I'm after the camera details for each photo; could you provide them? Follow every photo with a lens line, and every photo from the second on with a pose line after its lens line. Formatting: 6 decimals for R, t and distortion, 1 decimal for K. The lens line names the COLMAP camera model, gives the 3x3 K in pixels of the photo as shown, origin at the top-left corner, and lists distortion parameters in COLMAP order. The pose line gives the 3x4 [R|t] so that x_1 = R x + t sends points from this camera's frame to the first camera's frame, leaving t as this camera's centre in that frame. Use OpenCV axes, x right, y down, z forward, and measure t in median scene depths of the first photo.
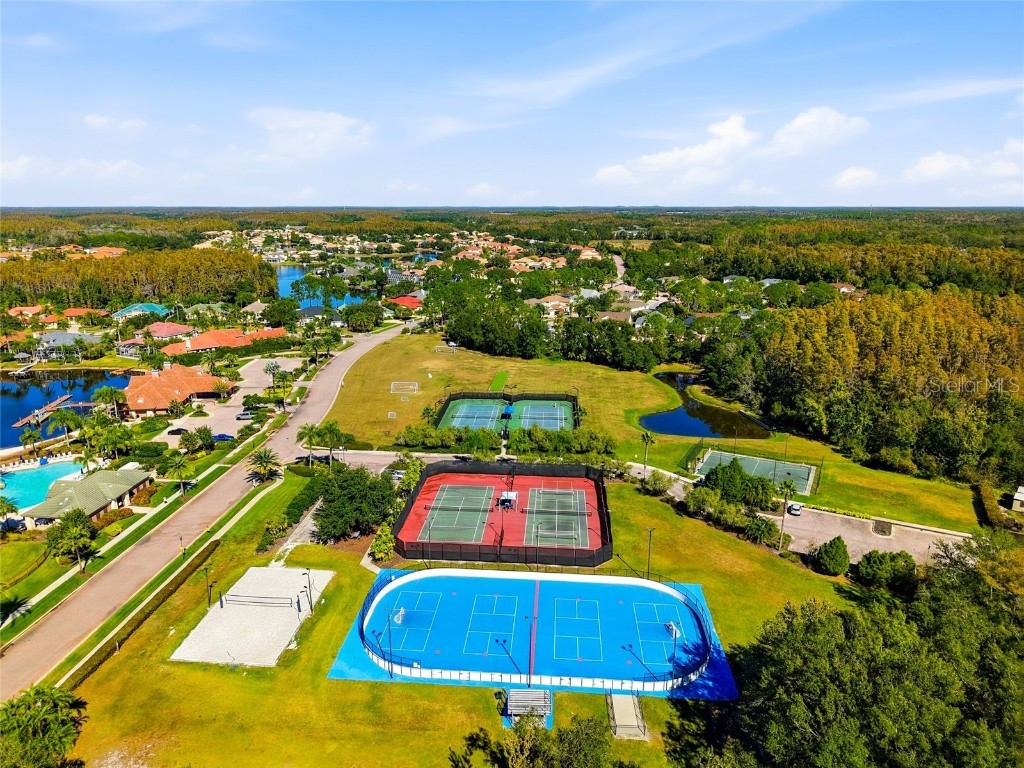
lens RADIAL K [[690.1, 0, 518.2], [0, 690.1, 384.1], [0, 0, 1]] dist [0.011212, -0.003034]
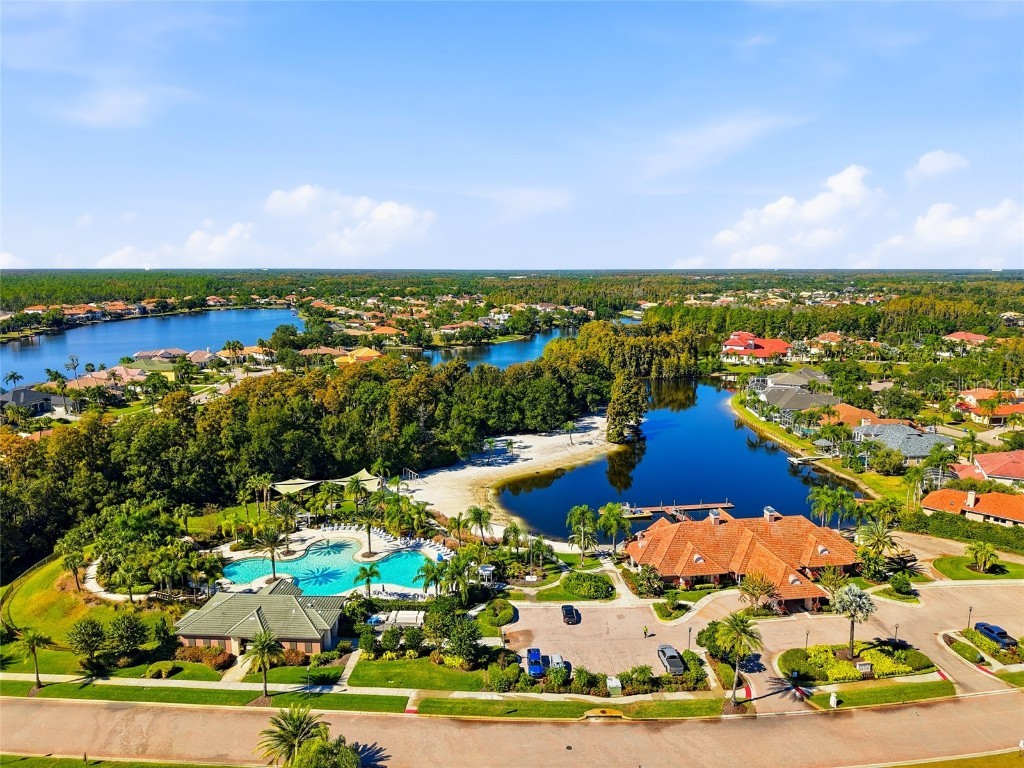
lens RADIAL K [[690.1, 0, 502.5], [0, 690.1, 385.3], [0, 0, 1]] dist [0.011212, -0.003034]
pose [[-0.010704, 0.158262, -0.987339, 0.035400], [-0.247320, 0.956299, 0.155968, -0.106317], [0.968875, 0.245858, 0.028905, 0.469936]]
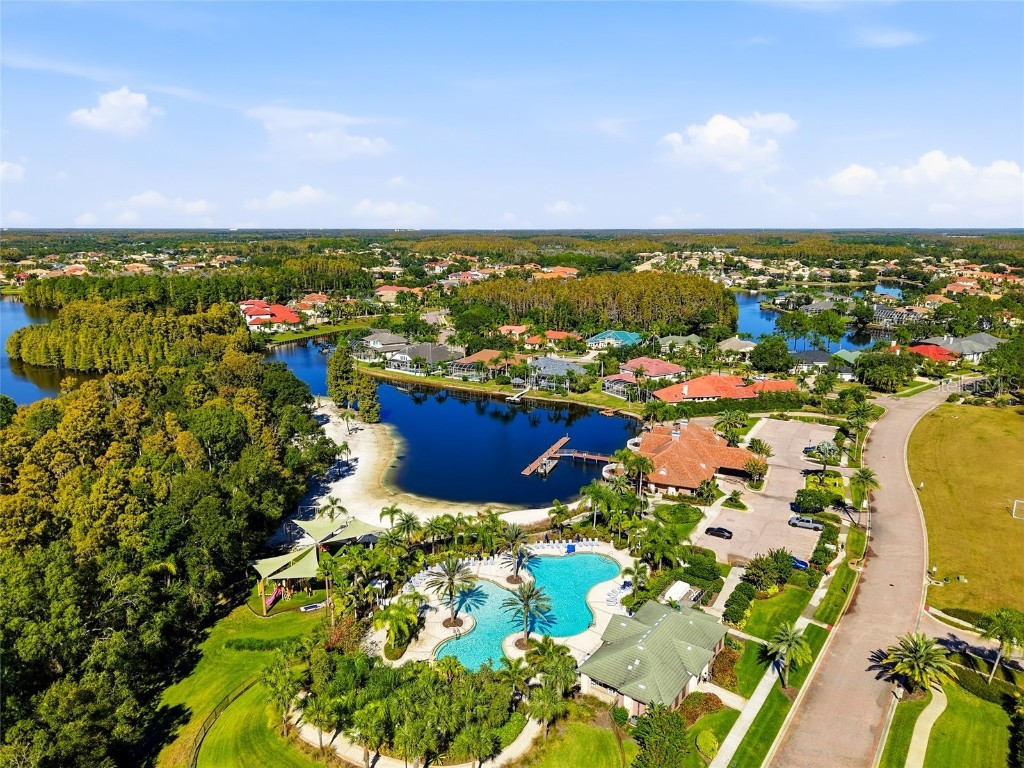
lens RADIAL K [[690.1, 0, 508.3], [0, 690.1, 381.1], [0, 0, 1]] dist [0.011212, -0.003034]
pose [[0.839002, 0.115441, -0.531742, -0.164858], [-0.133658, 0.991018, 0.004259, -0.034170], [0.527458, 0.067498, 0.846896, 0.133107]]
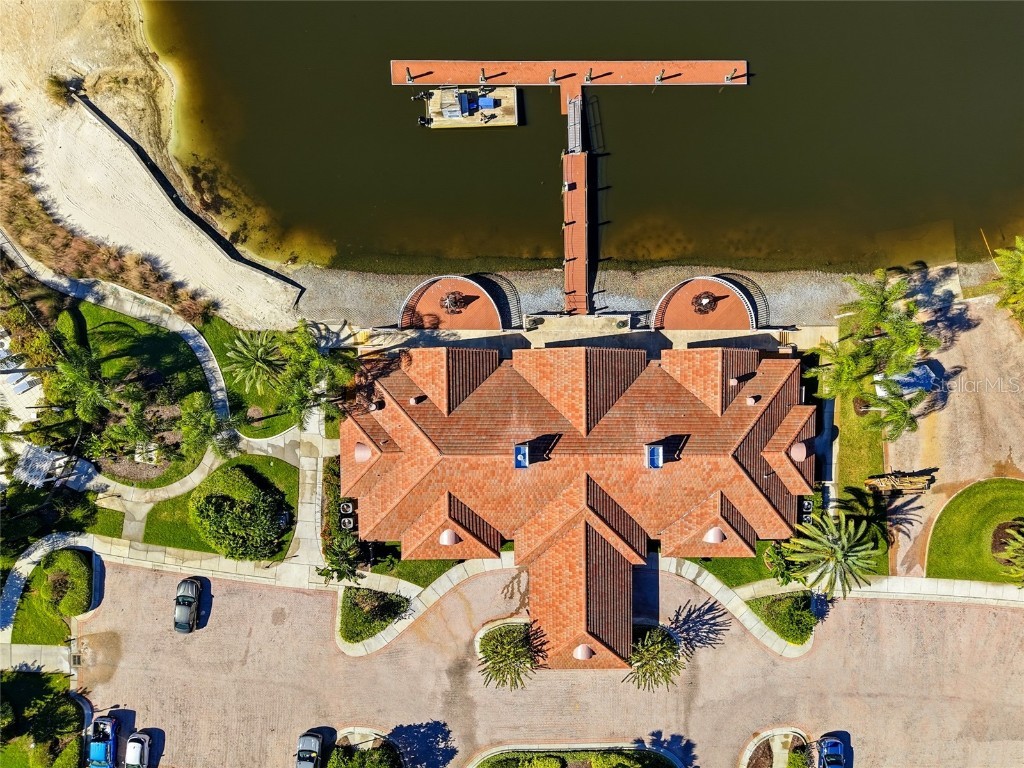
lens RADIAL K [[690.1, 0, 512.8], [0, 690.1, 387.6], [0, 0, 1]] dist [0.011212, -0.003034]
pose [[-0.156384, 0.985873, 0.059995, -0.346389], [-0.271850, -0.101360, 0.956987, -0.158690], [0.949548, 0.133347, 0.283860, 0.557156]]
